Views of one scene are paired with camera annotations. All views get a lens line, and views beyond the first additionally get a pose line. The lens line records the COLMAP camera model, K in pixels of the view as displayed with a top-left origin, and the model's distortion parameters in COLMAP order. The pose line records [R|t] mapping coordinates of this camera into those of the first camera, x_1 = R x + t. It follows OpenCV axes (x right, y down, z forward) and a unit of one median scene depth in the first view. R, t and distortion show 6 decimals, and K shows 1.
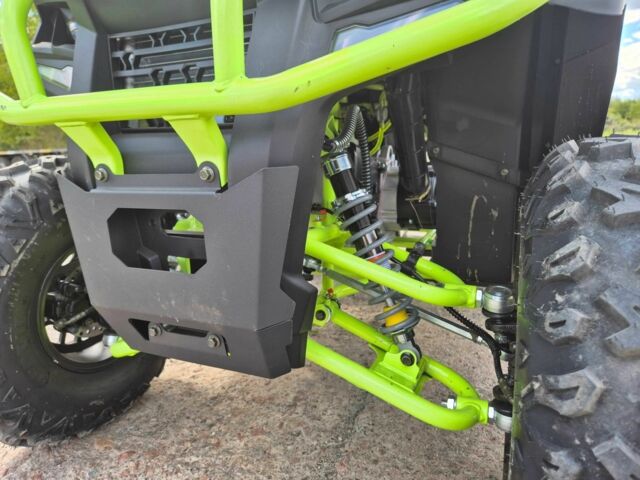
lens RADIAL K [[429.6, 0, 320.0], [0, 429.6, 240.0], [0, 0, 1]] dist [0.000276, -0.000239]
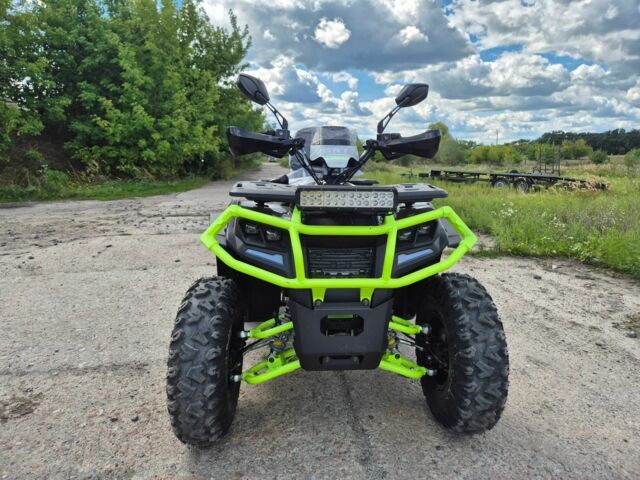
lens RADIAL K [[429.6, 0, 320.0], [0, 429.6, 240.0], [0, 0, 1]] dist [0.000276, -0.000239]
pose [[0.870906, -0.030270, 0.490517, -1.722157], [0.054215, 0.997927, -0.034676, -0.431548], [-0.488451, 0.056793, 0.870741, -1.276005]]
